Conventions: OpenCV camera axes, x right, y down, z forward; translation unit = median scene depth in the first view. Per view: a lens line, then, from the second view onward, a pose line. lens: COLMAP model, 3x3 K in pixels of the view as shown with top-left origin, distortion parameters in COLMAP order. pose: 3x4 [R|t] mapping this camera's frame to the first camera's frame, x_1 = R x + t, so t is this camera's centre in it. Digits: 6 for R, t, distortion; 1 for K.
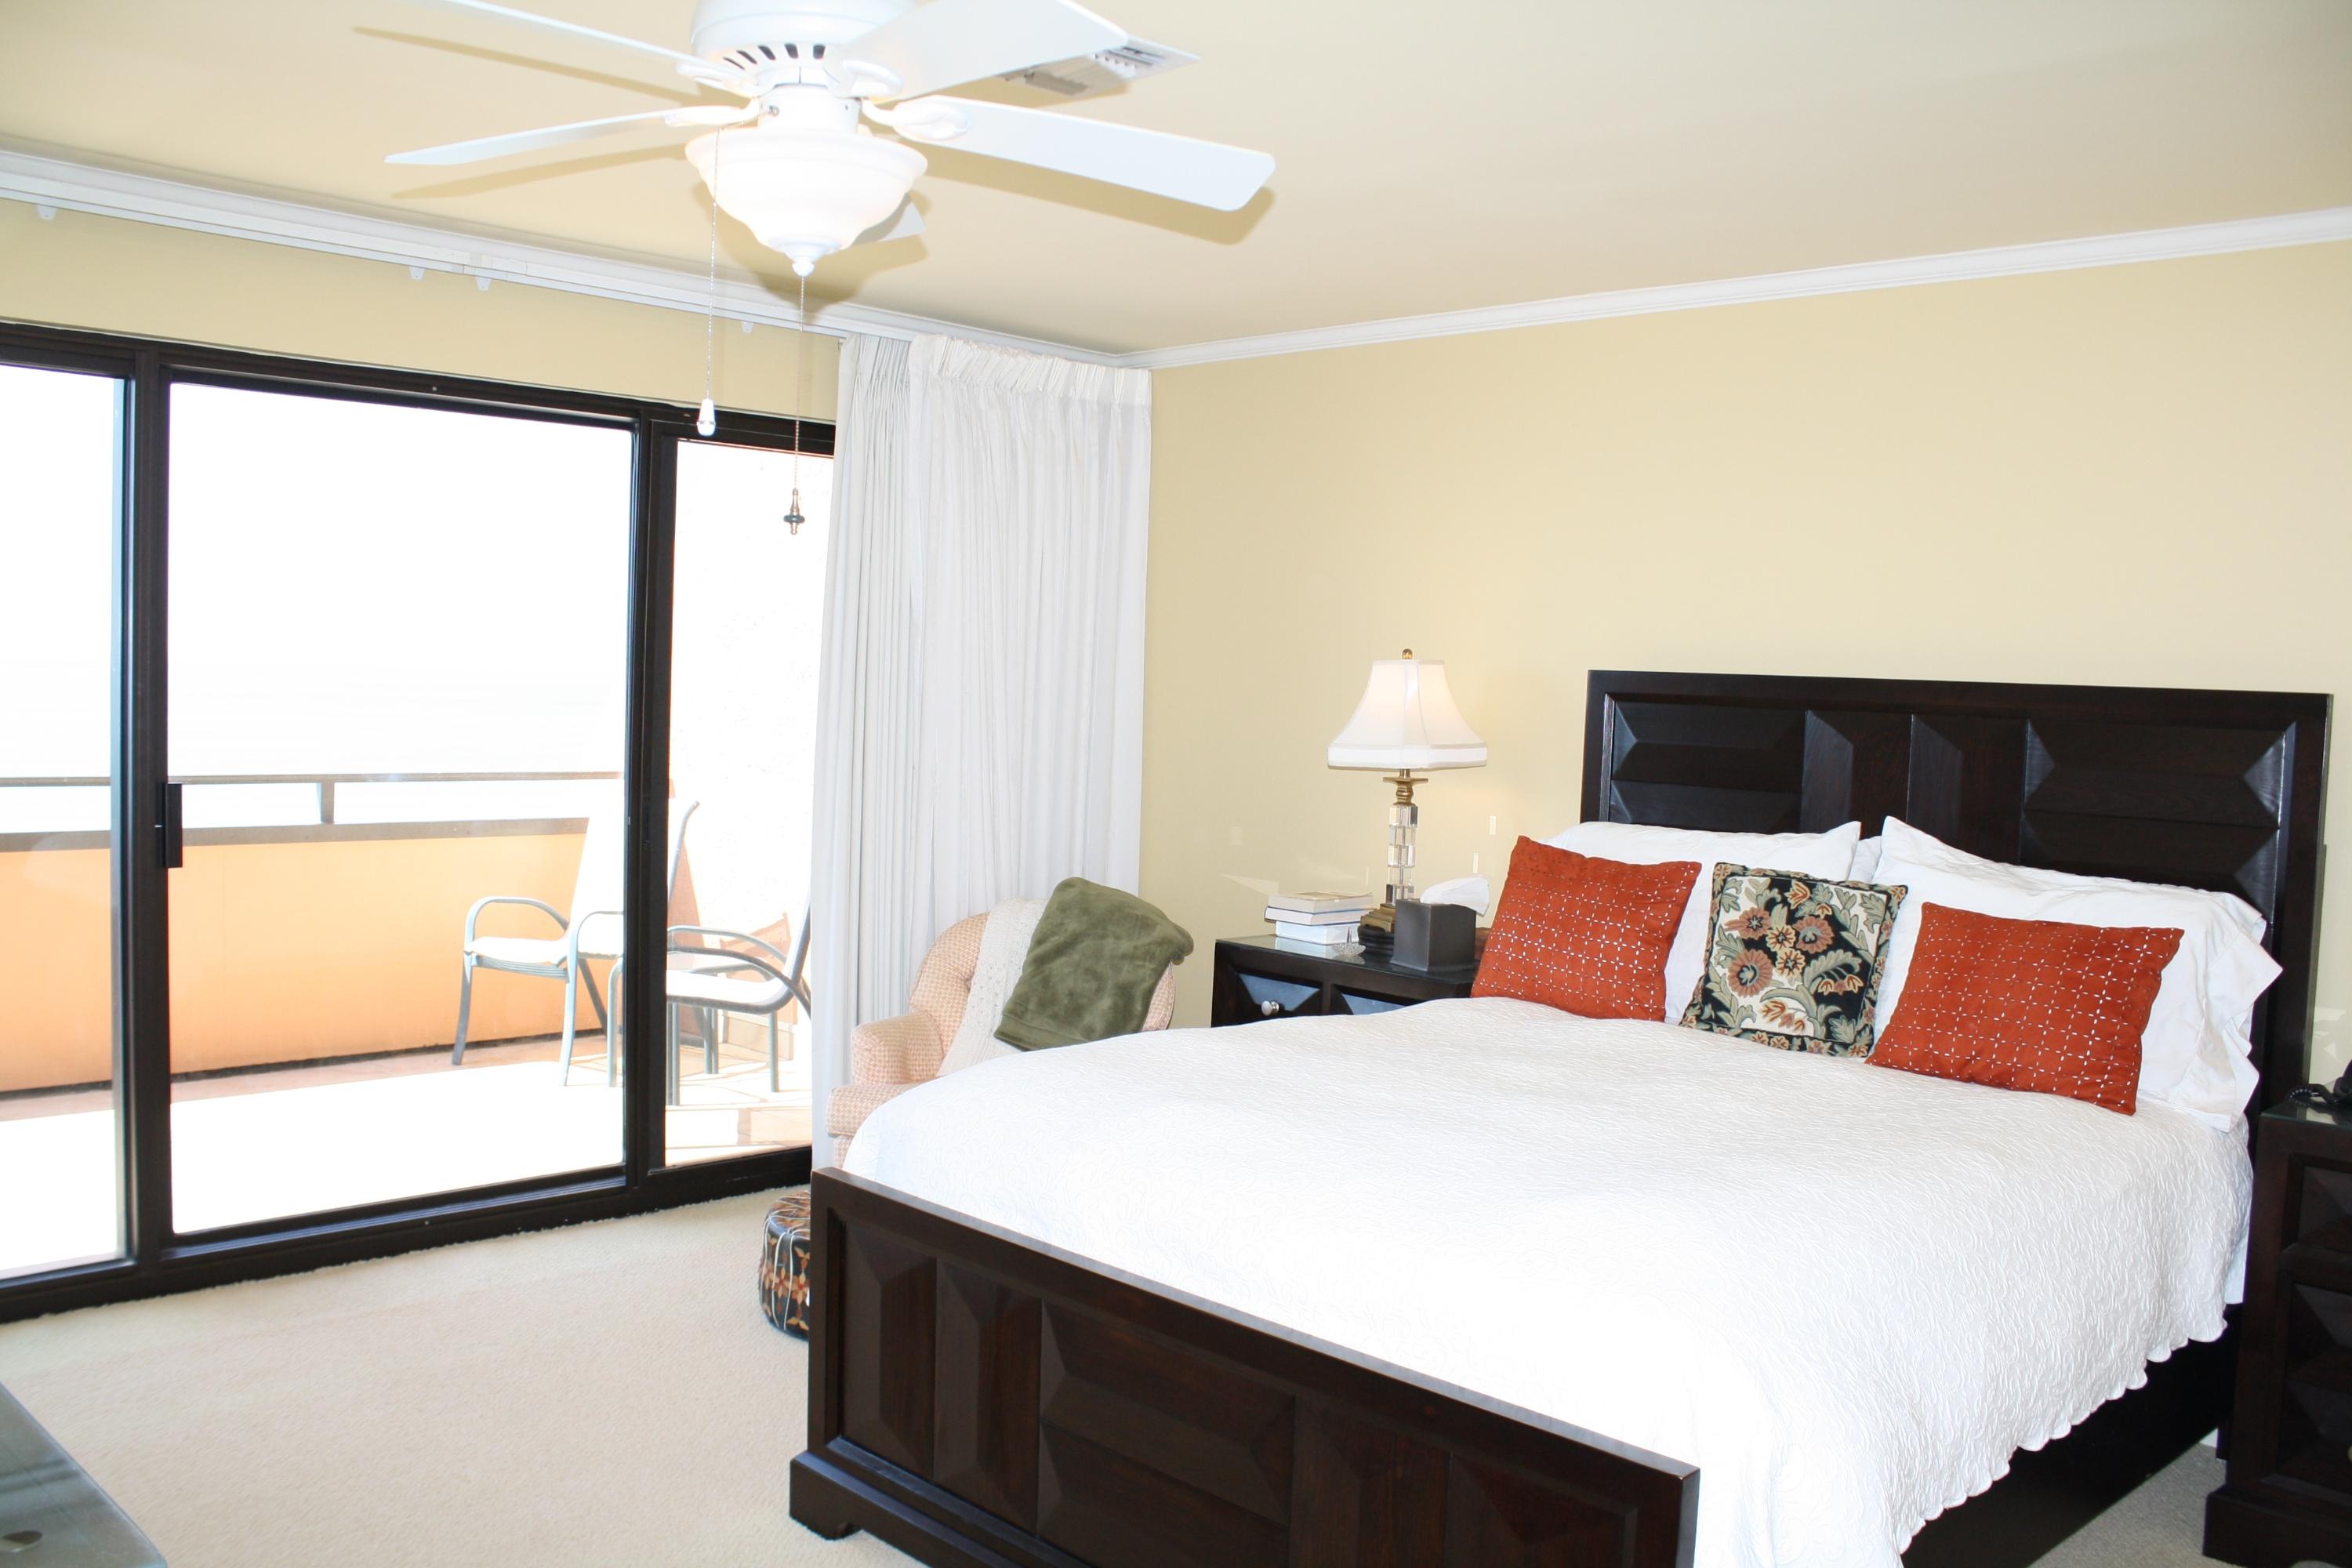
lens RADIAL K [[1957.4, 0, 1176.0], [0, 1957.4, 784.0], [0, 0, 1]] dist [-0.173621, 0.157134]
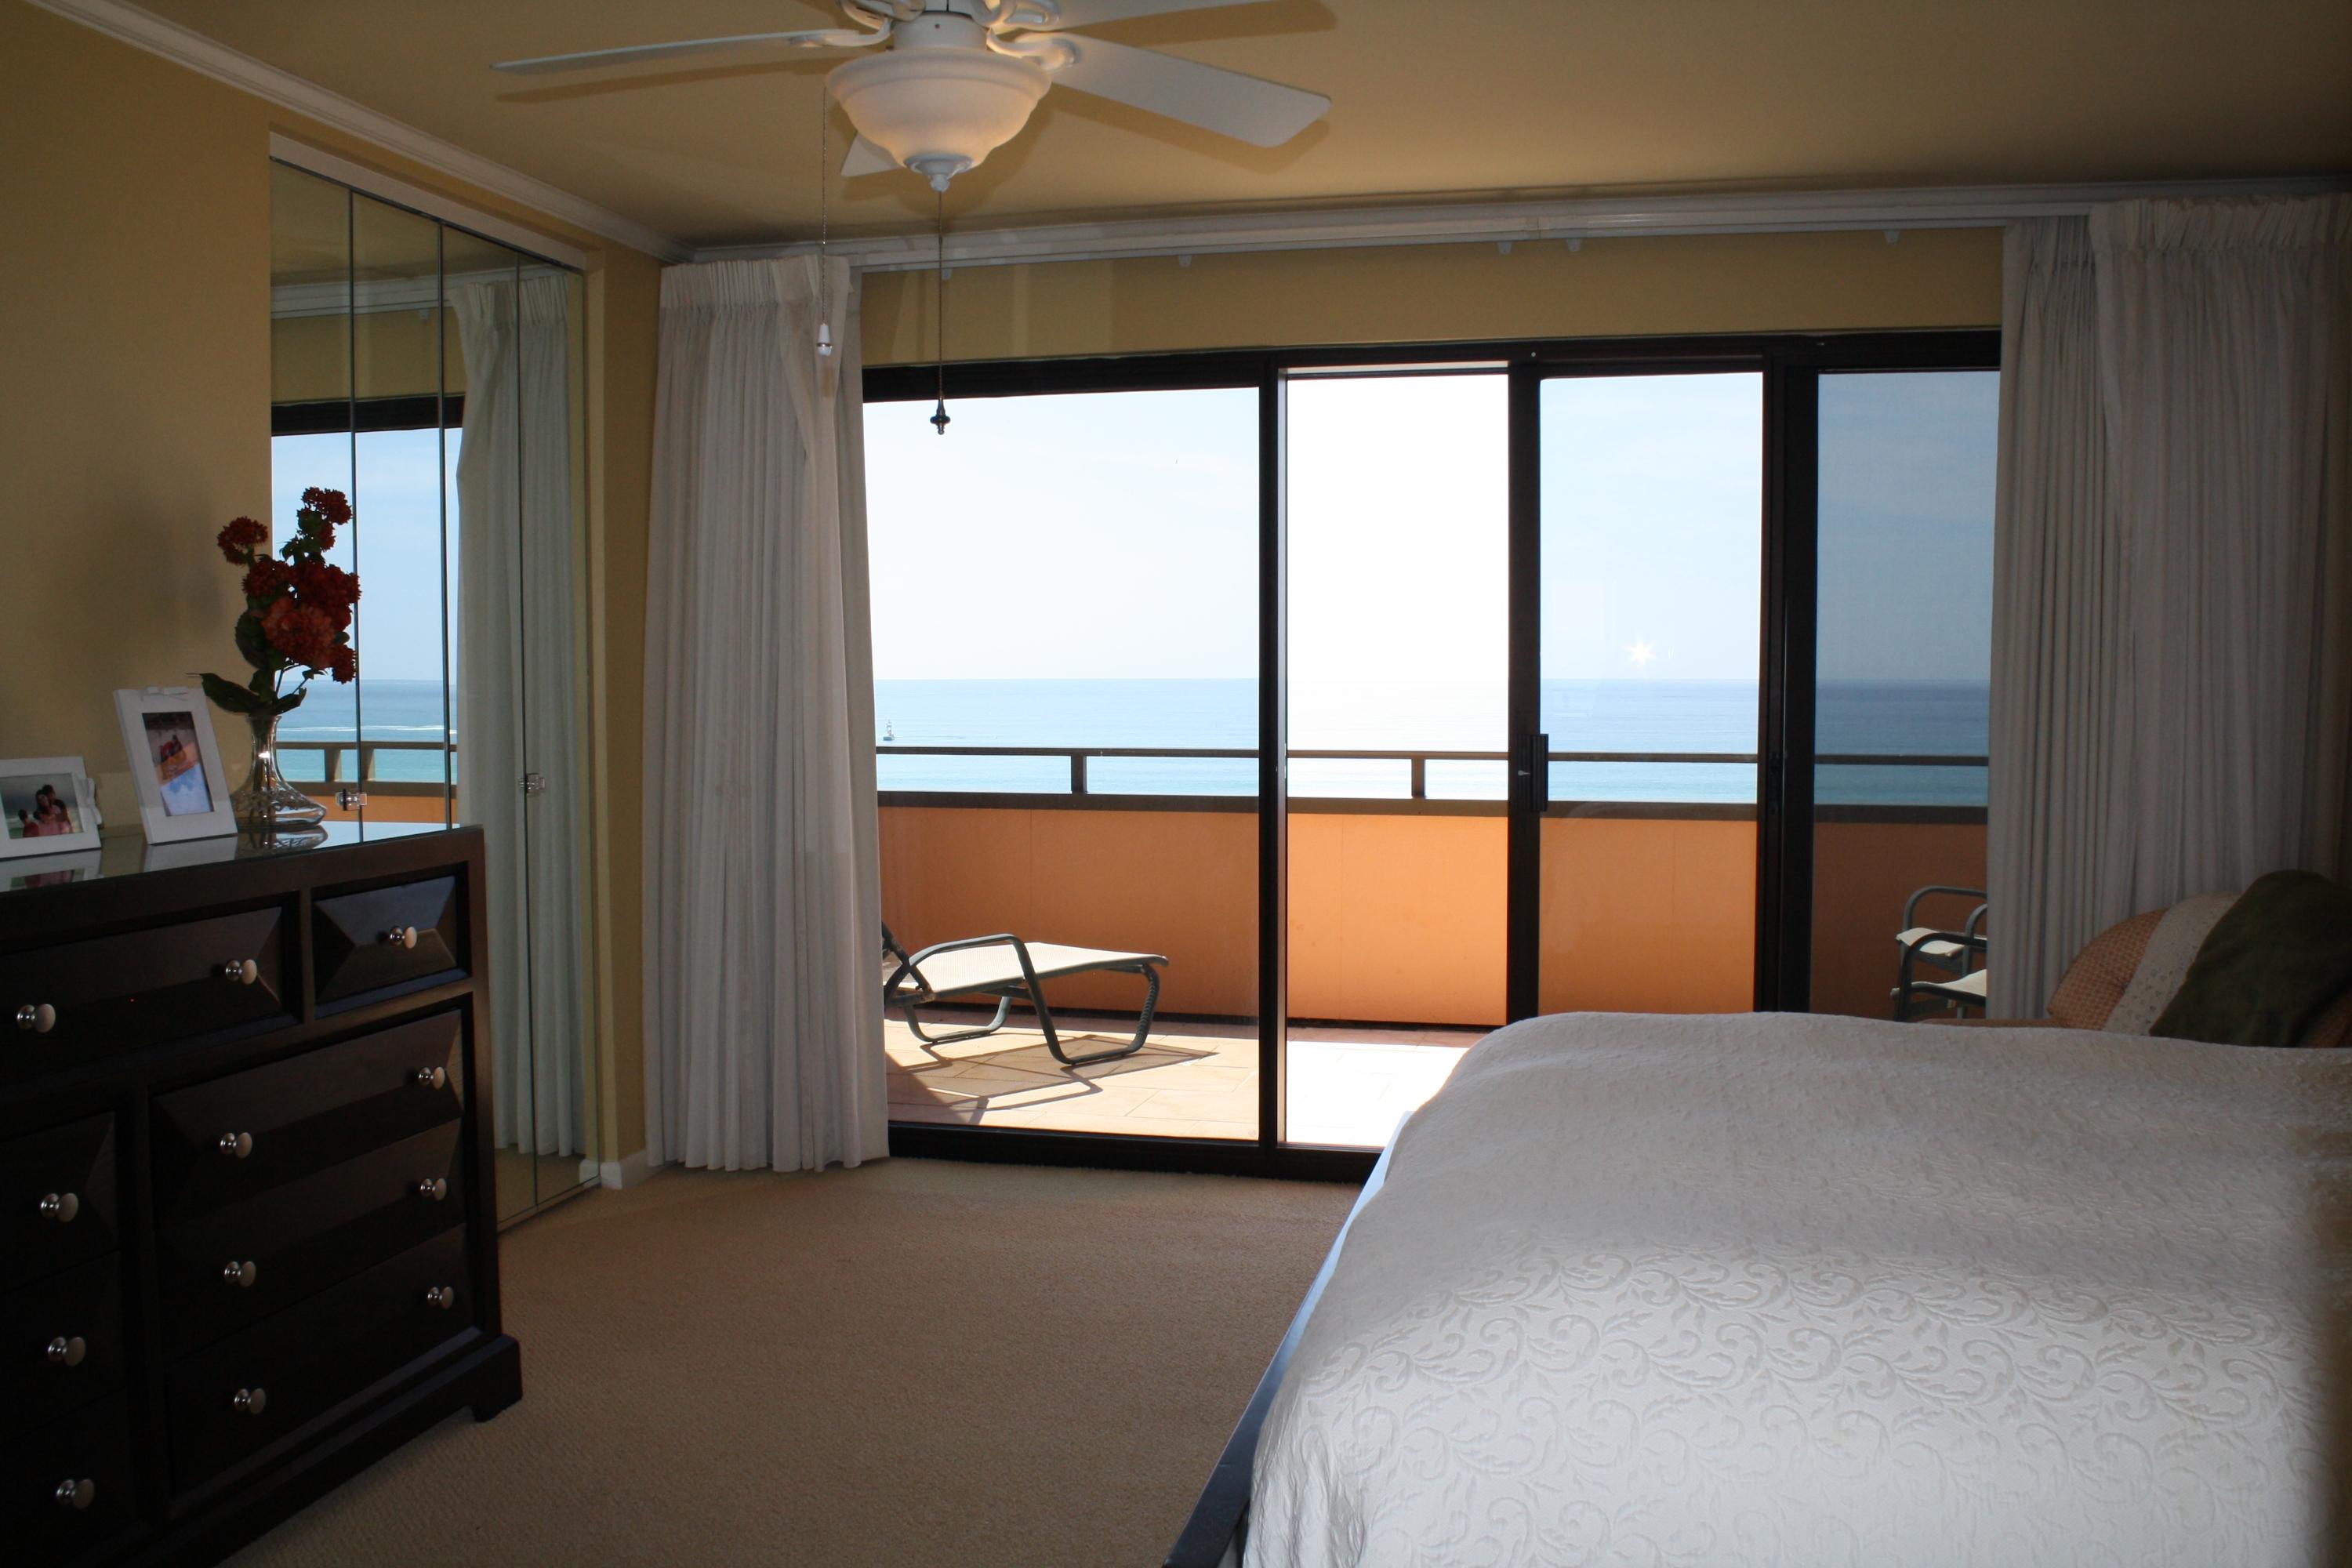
lens RADIAL K [[1896.1, 0, 1176.0], [0, 1896.1, 784.0], [0, 0, 1]] dist [-0.150615, 0.002482]
pose [[0.521020, 0.025350, -0.853168, 0.358790], [-0.016947, 0.999669, 0.019353, -0.004486], [0.853376, 0.004375, 0.521277, 0.354973]]
